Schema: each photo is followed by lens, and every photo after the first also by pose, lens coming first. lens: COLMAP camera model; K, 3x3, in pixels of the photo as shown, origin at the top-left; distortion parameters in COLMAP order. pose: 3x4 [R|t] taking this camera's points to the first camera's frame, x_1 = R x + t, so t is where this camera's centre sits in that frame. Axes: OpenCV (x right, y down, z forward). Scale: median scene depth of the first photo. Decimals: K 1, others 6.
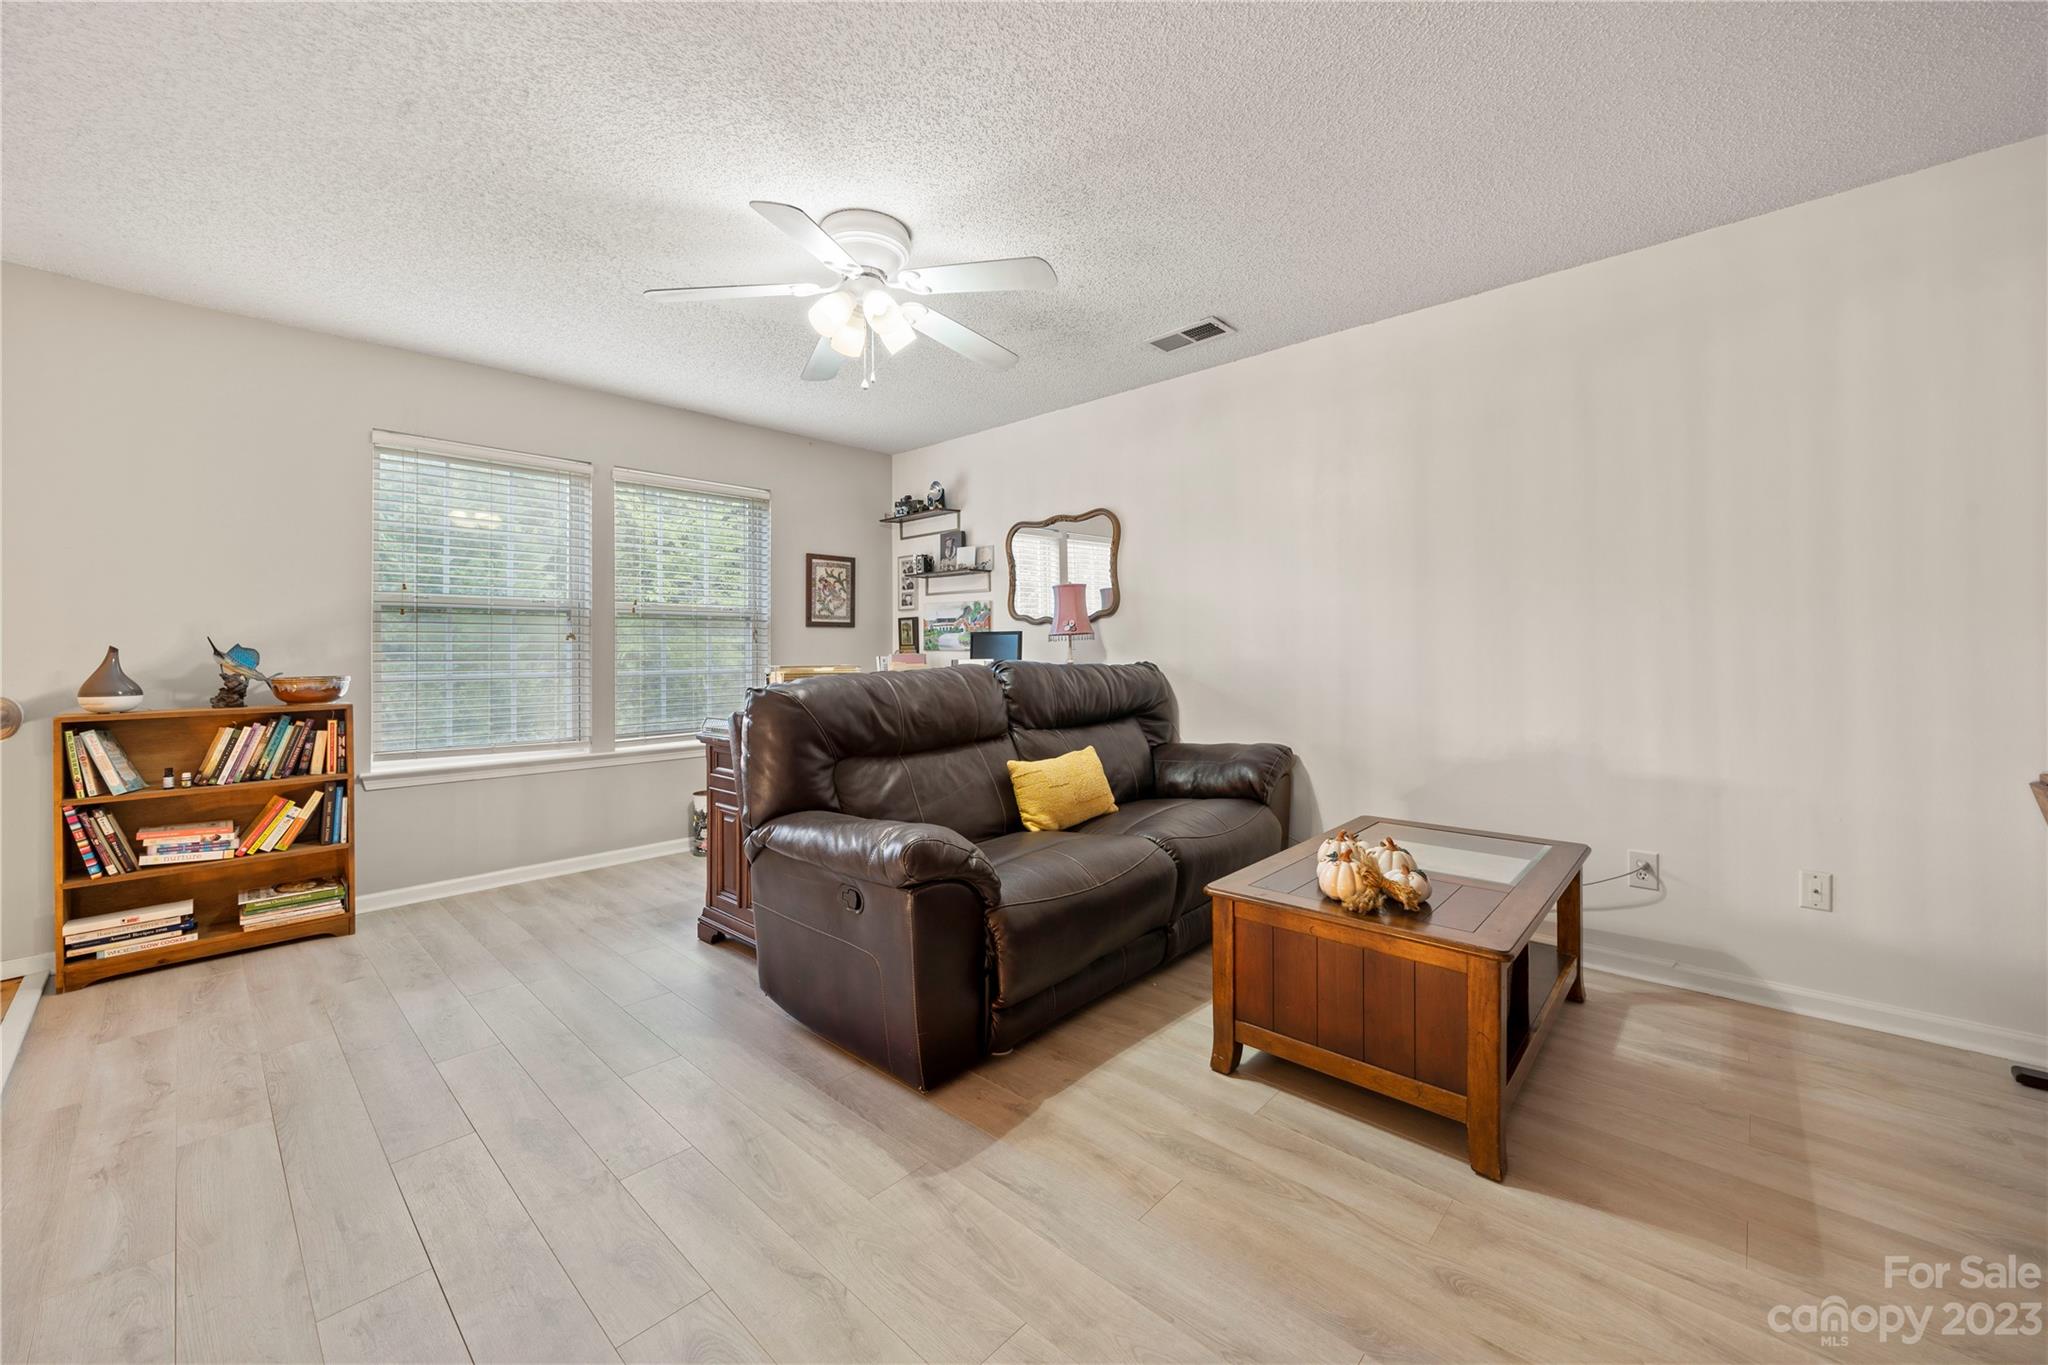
lens RADIAL K [[757.9, 0, 1023.3], [0, 757.9, 632.8], [0, 0, 1]] dist [0.000229, -0.000012]
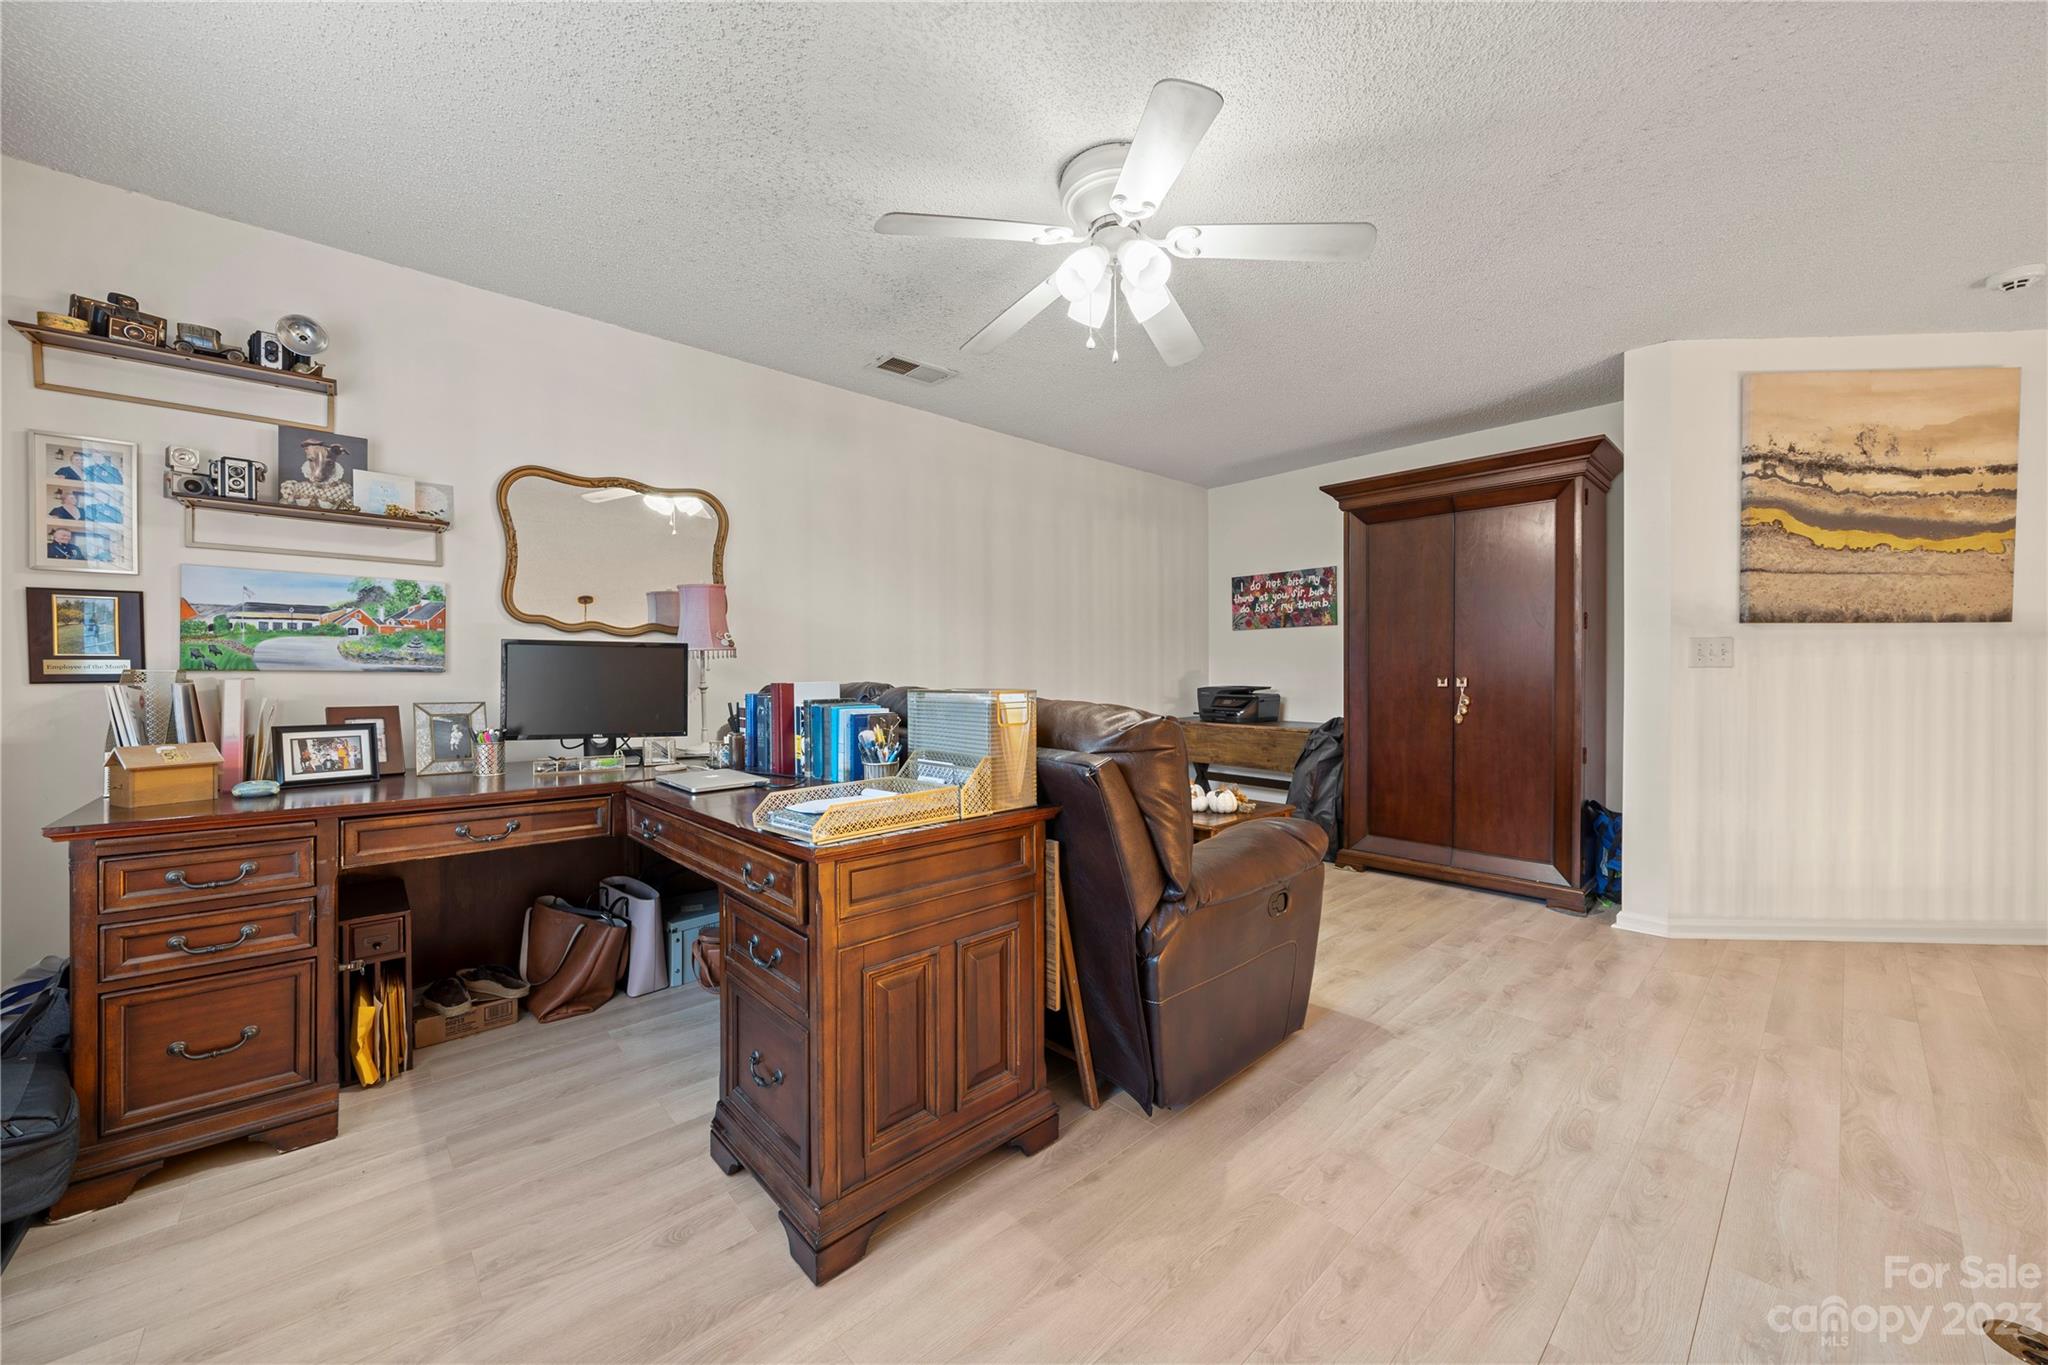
lens RADIAL K [[754.9, 0, 961.8], [0, 754.9, 676.2], [0, 0, 1]] dist [-0.001319, -0.000070]
pose [[0.132799, -0.003389, 0.991137, -0.527687], [-0.025746, 0.999645, 0.006868, 0.012409], [-0.990809, -0.026430, 0.132665, 0.517434]]
